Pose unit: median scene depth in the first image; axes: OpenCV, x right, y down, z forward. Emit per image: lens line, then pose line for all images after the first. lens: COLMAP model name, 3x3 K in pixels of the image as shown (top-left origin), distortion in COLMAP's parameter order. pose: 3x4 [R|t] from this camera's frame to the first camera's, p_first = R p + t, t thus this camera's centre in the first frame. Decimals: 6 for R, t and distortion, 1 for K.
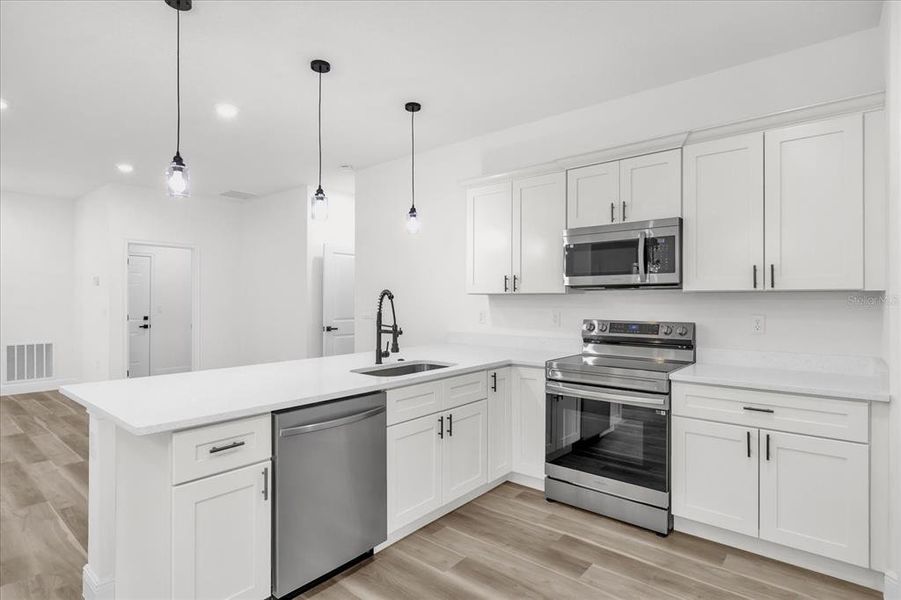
lens RADIAL K [[467.7, 0, 450.5], [0, 467.7, 300.0], [0, 0, 1]] dist [-0.000324, -0.000095]
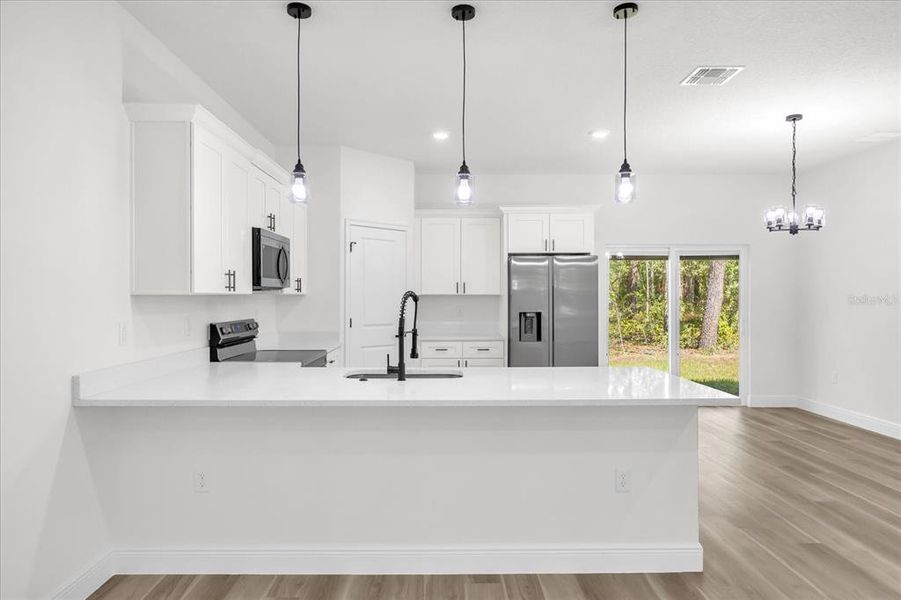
lens RADIAL K [[541.5, 0, 450.5], [0, 541.5, 300.0], [0, 0, 1]] dist [-0.019308, -0.000906]
pose [[-0.656169, -0.005698, 0.754593, -0.935585], [0.001289, 0.999962, 0.008672, -0.013332], [-0.754613, 0.006663, -0.656136, 1.603288]]
